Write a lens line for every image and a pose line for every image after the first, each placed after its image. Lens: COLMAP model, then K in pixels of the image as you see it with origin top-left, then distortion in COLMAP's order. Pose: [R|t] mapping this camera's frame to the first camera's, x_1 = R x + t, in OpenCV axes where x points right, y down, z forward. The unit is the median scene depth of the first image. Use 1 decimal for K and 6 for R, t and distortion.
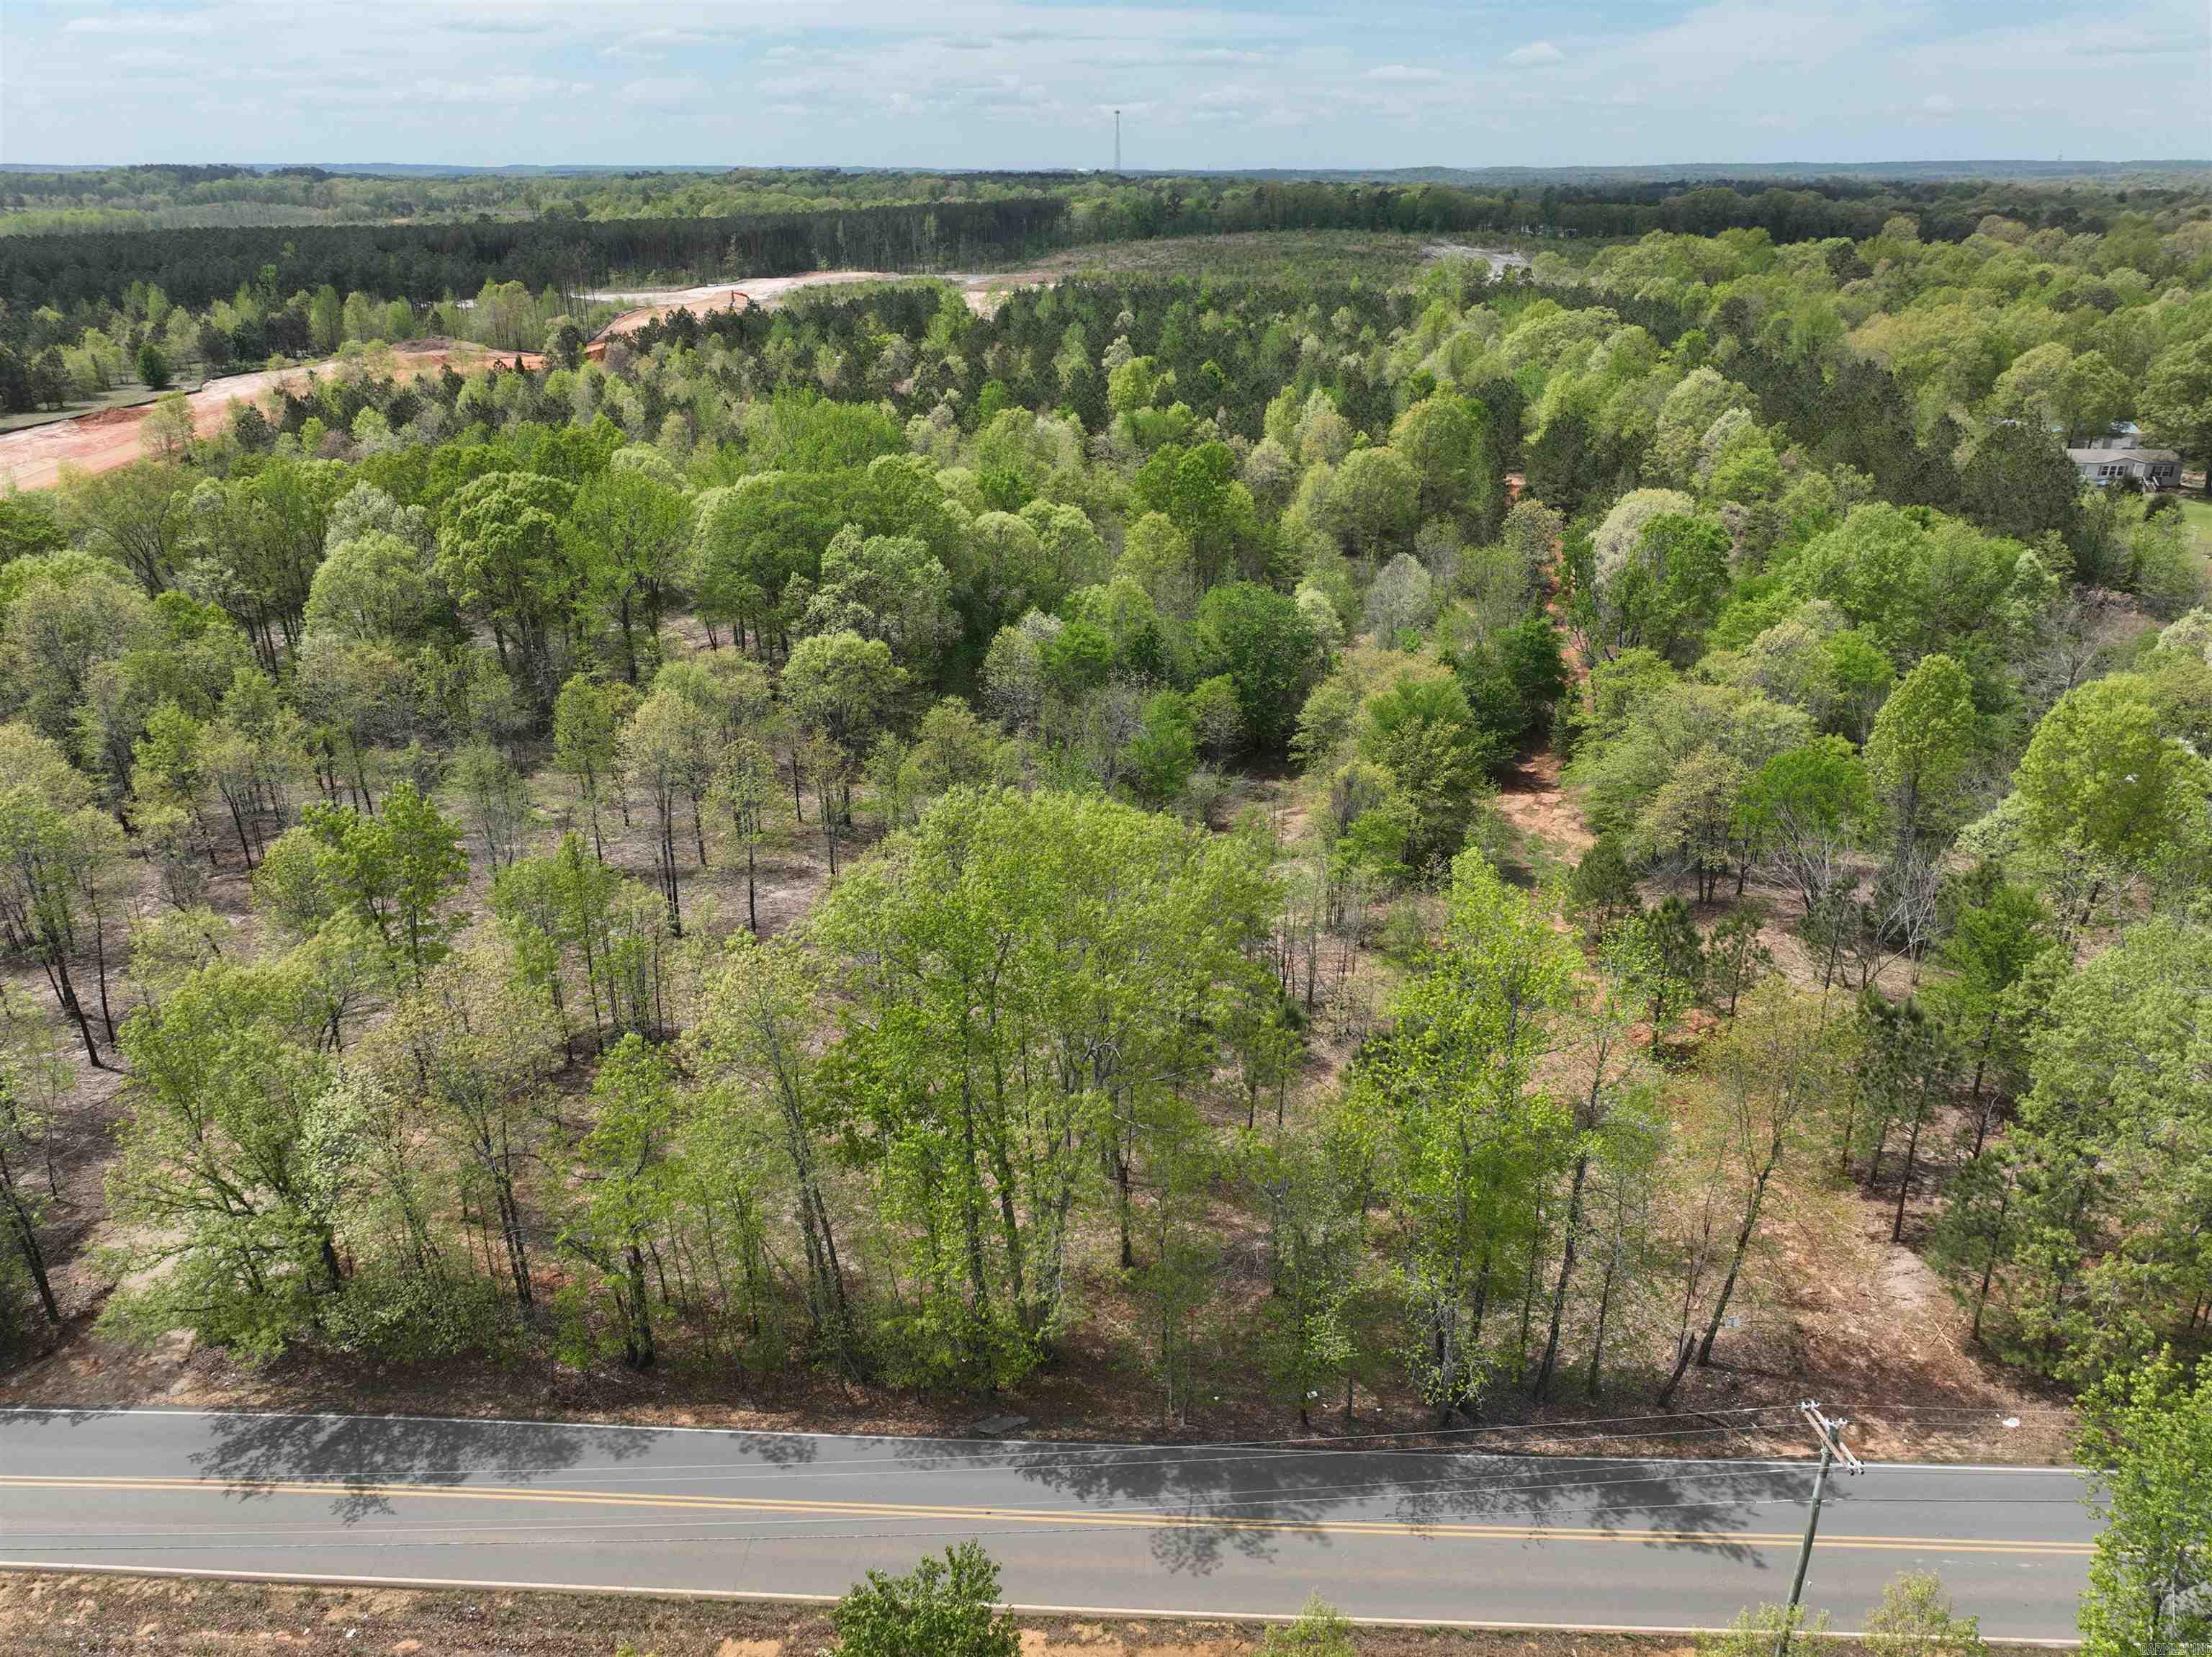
lens RADIAL K [[1557.4, 0, 1109.6], [0, 1557.4, 826.4], [0, 0, 1]] dist [-0.006238, 0.025977]
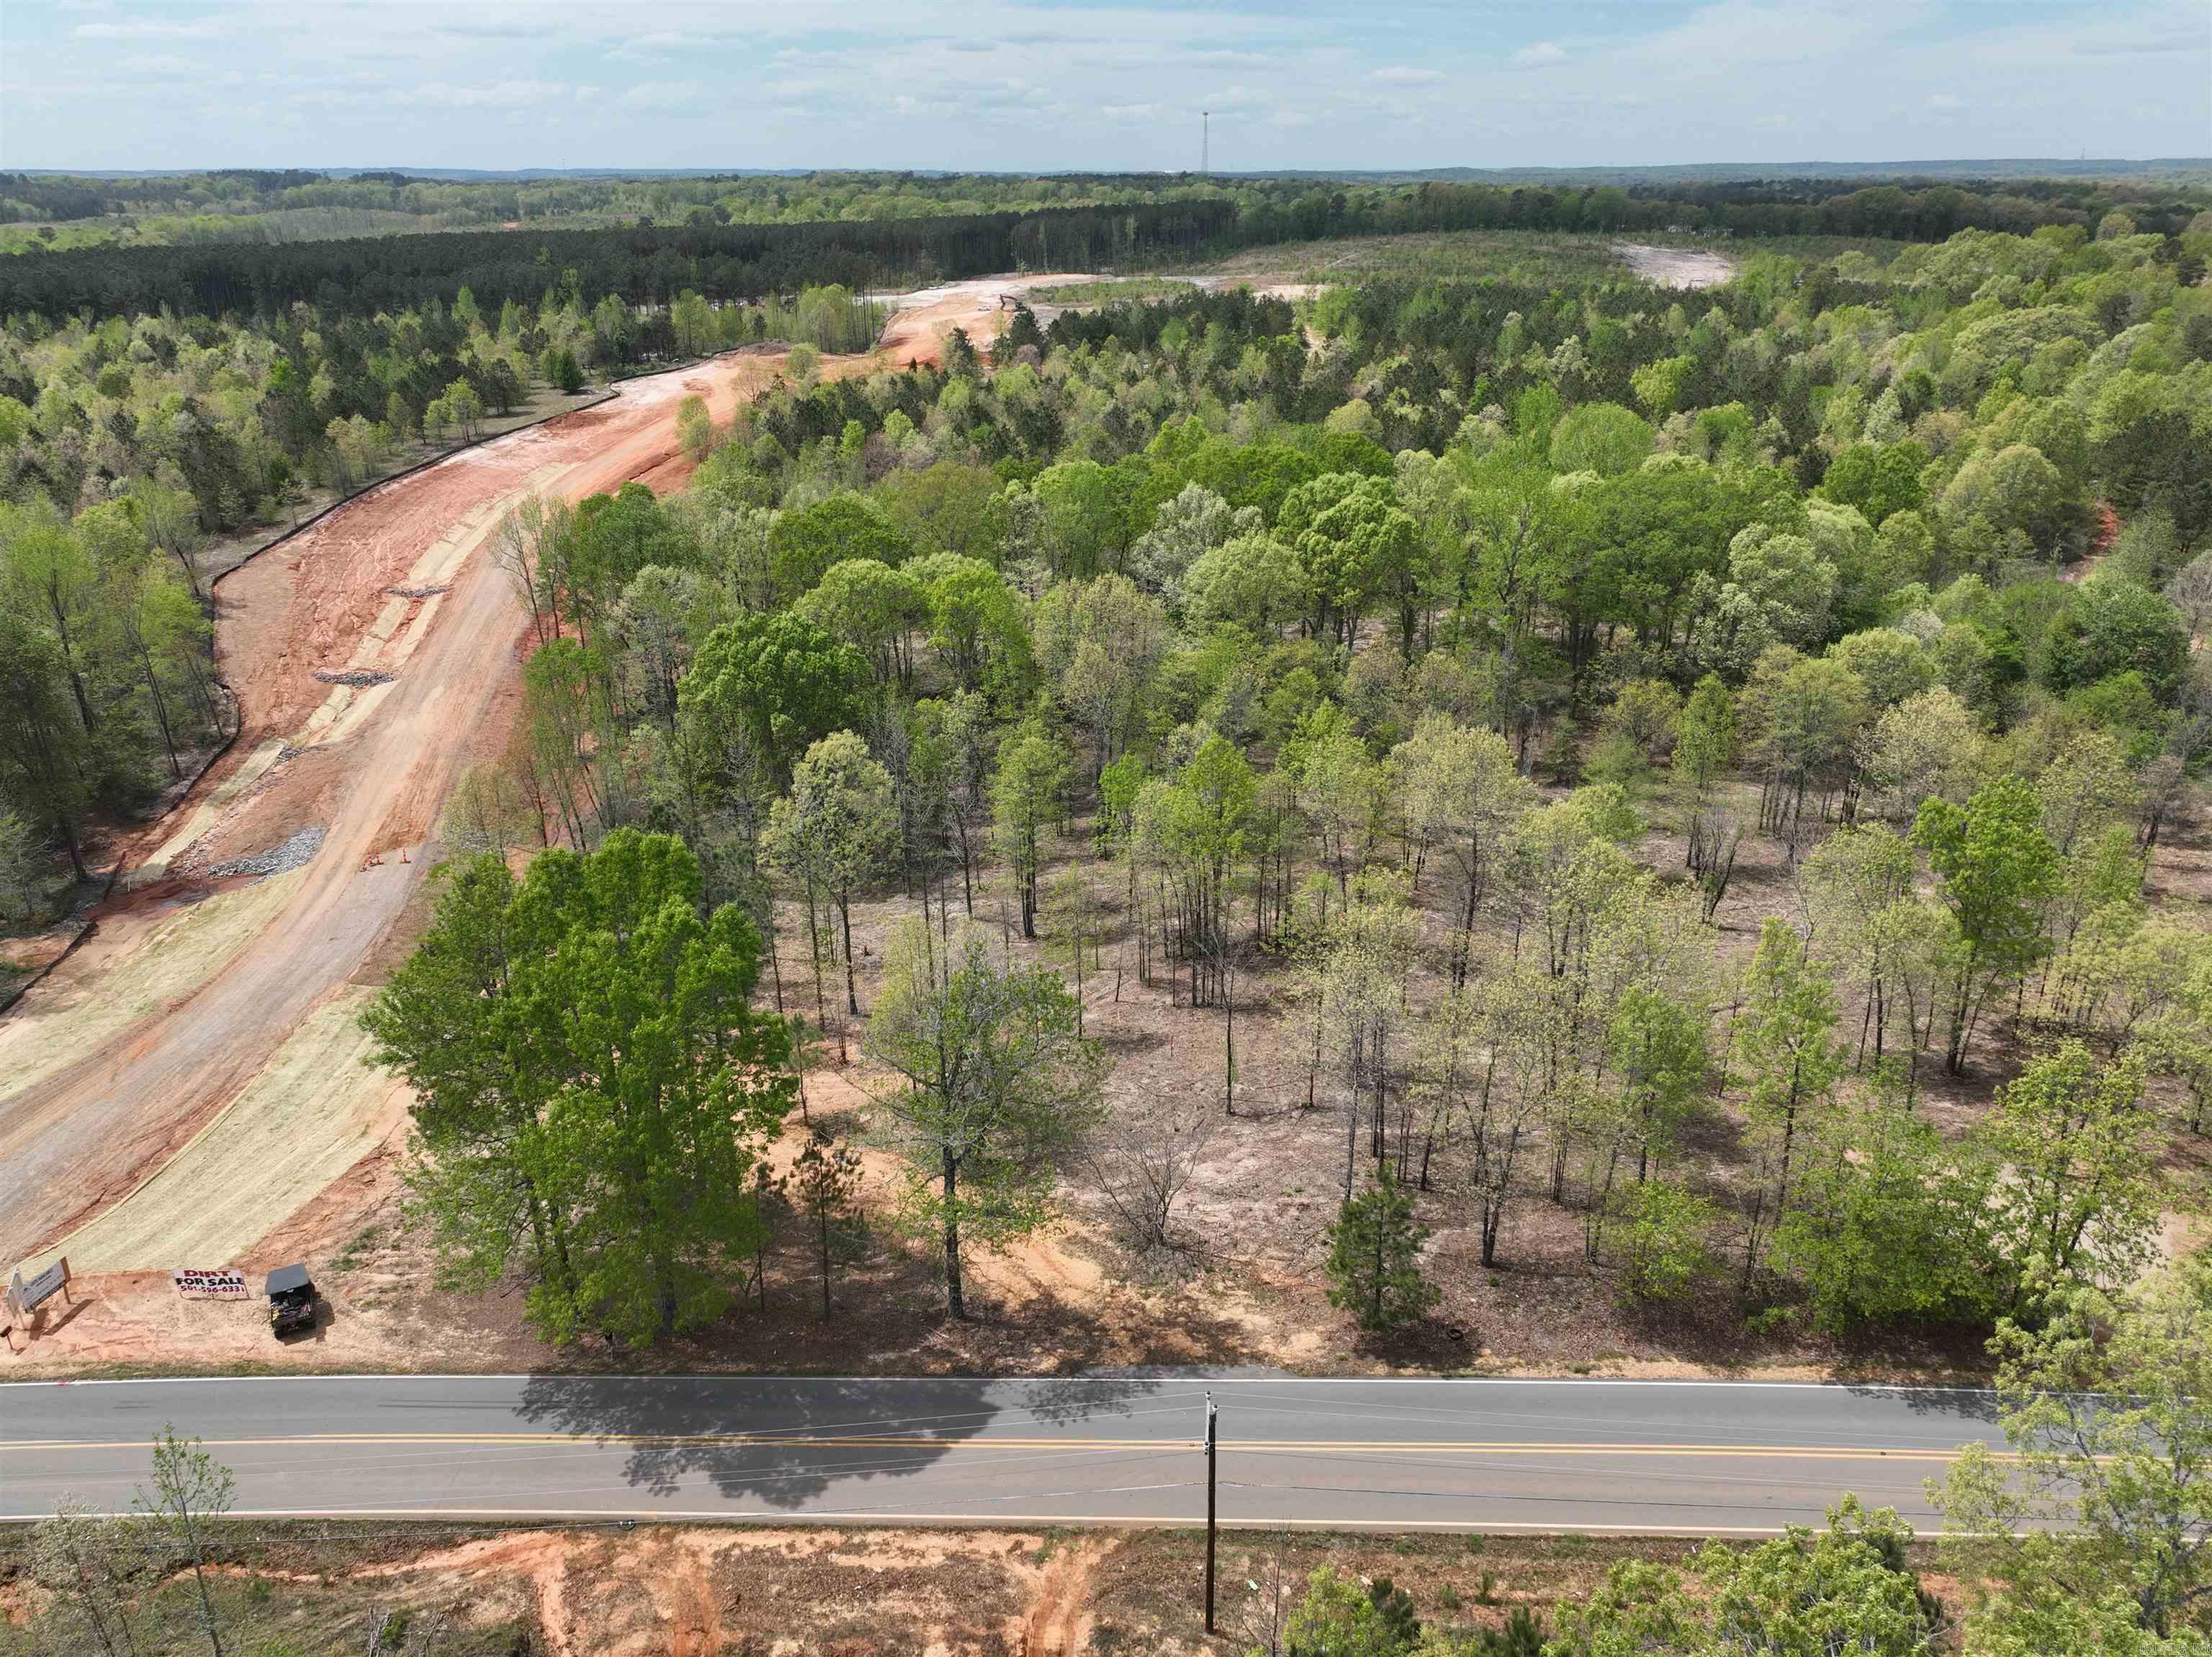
lens RADIAL K [[1557.4, 0, 1109.6], [0, 1557.4, 826.4], [0, 0, 1]] dist [-0.006238, 0.025977]
pose [[0.999996, -0.002300, -0.001856, -0.364197], [0.002298, 0.999997, -0.001047, 0.001079], [0.001858, 0.001043, 0.999998, -0.003387]]
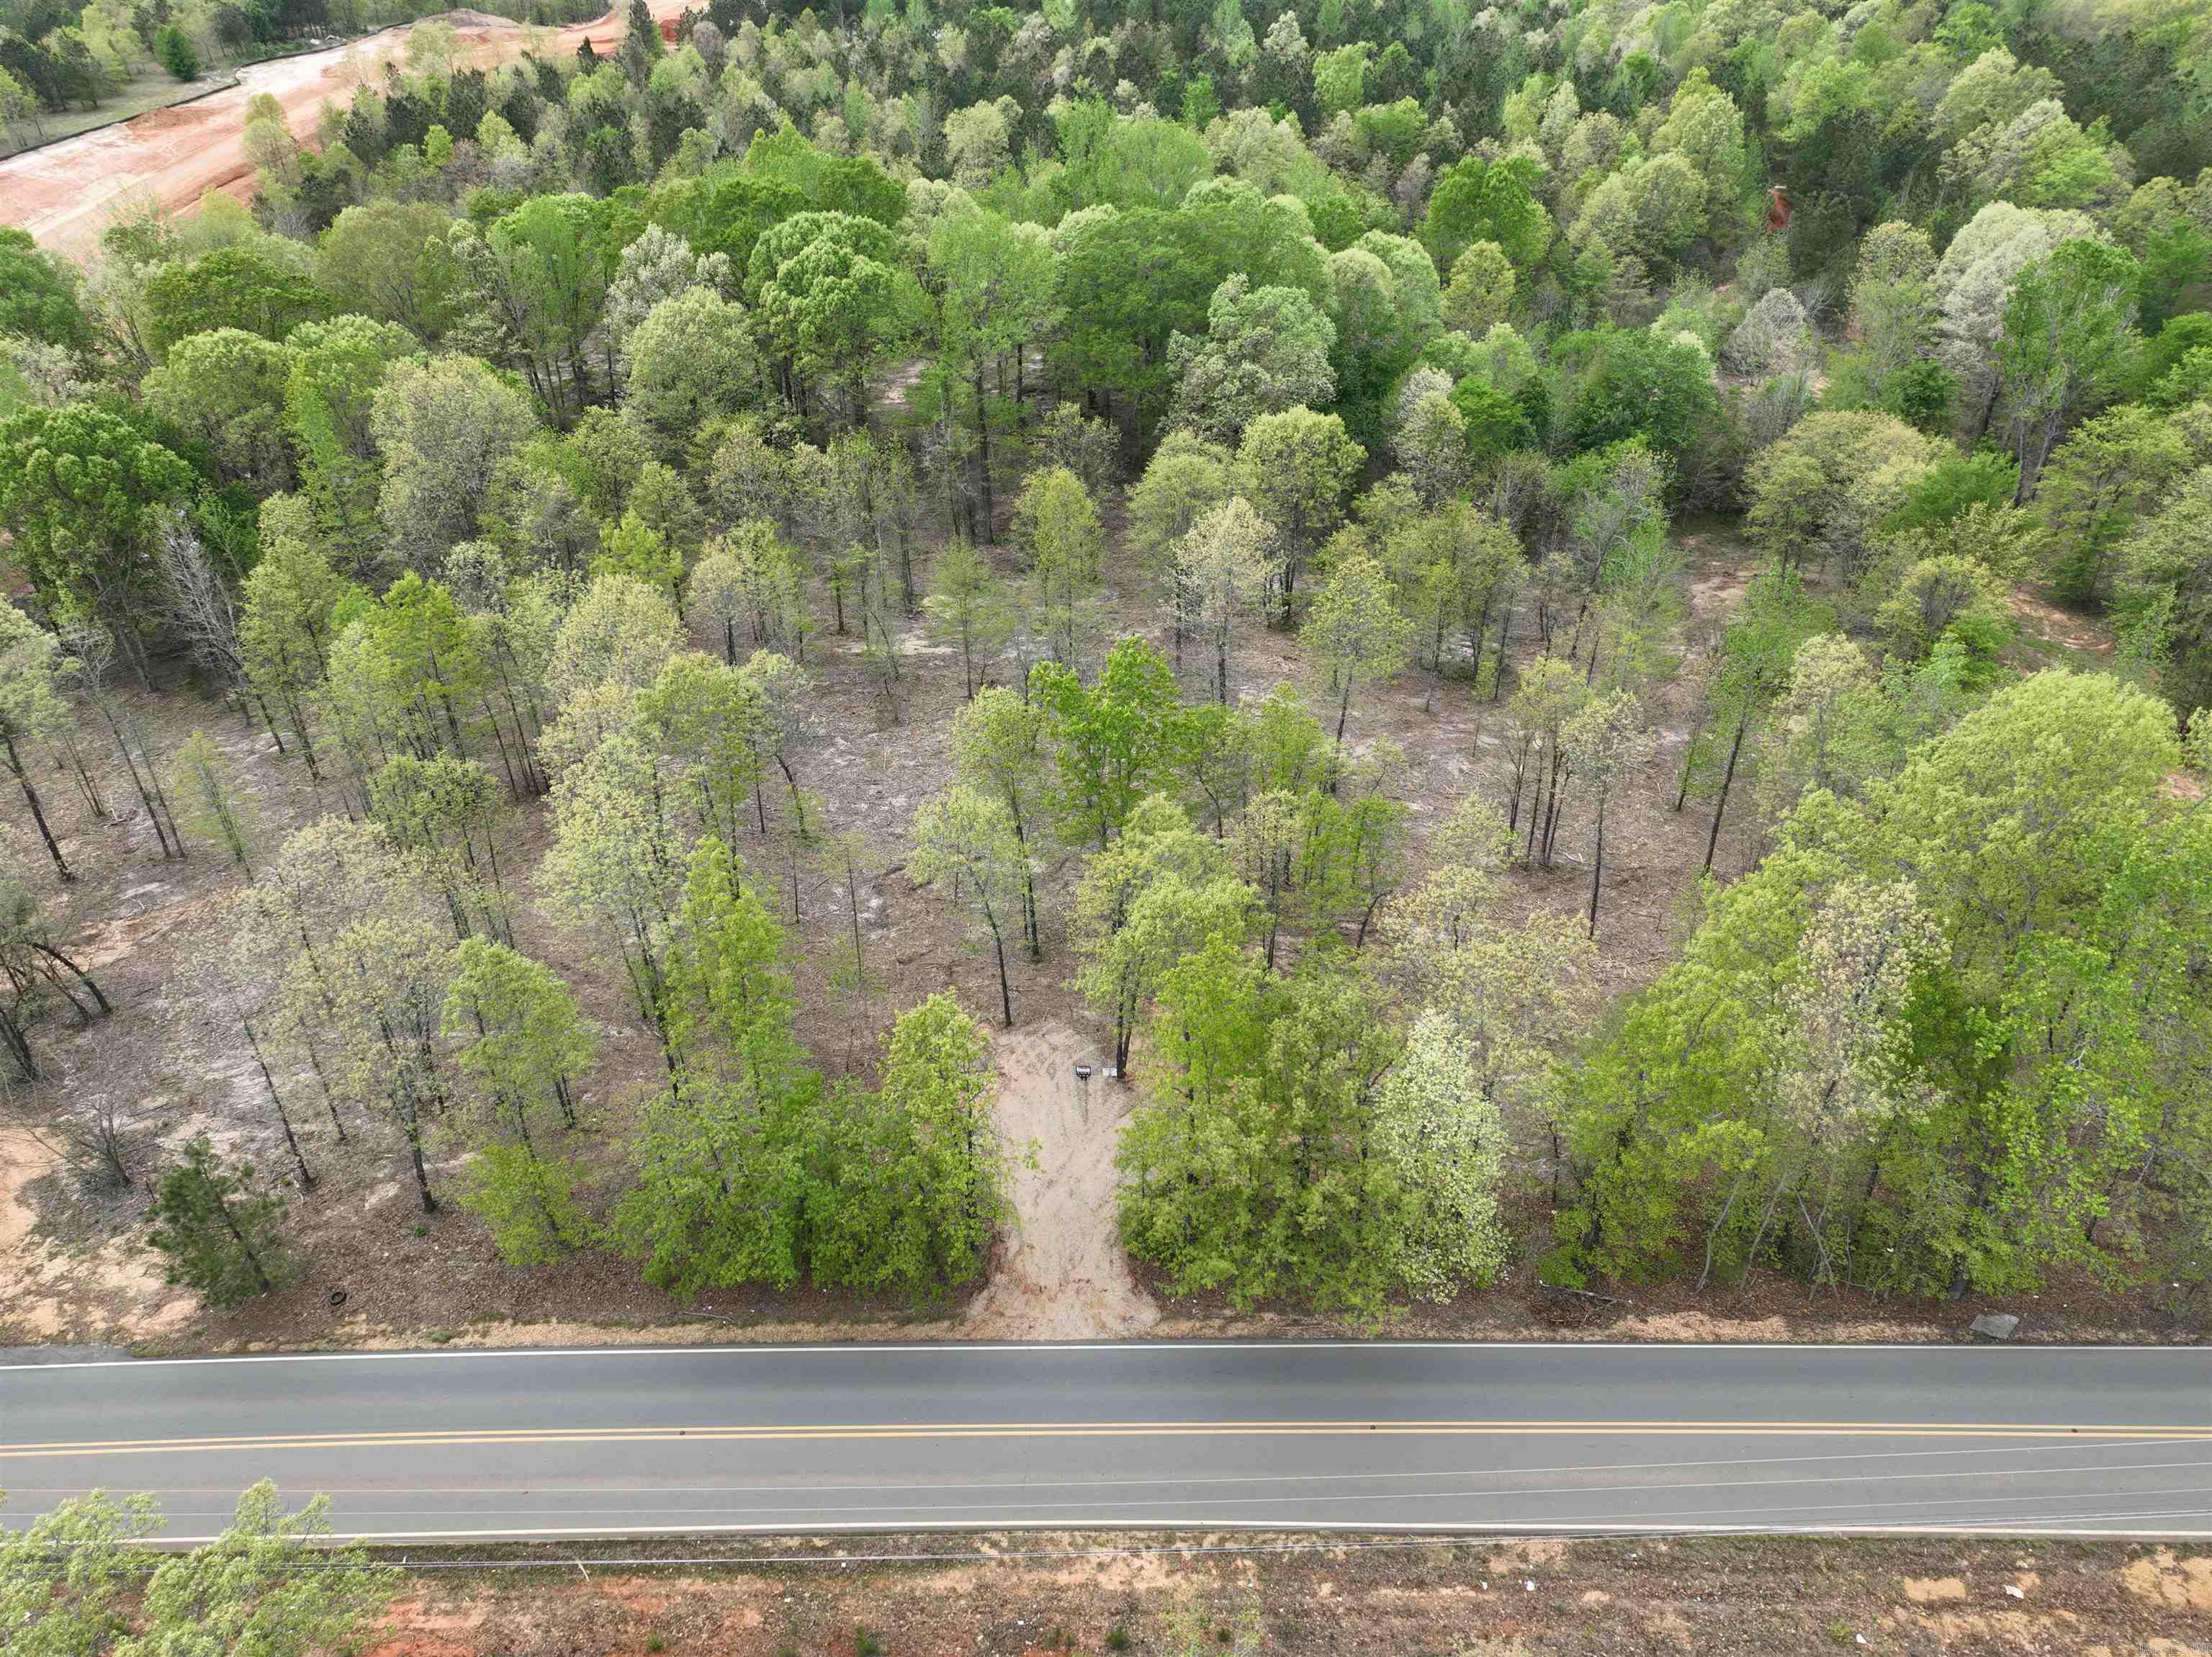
lens RADIAL K [[1557.4, 0, 1109.6], [0, 1557.4, 826.4], [0, 0, 1]] dist [-0.006238, 0.025977]
pose [[0.999049, -0.027252, 0.034022, -0.175827], [0.020202, 0.981066, 0.192616, -0.033915], [-0.038627, -0.191745, 0.980684, 0.031475]]
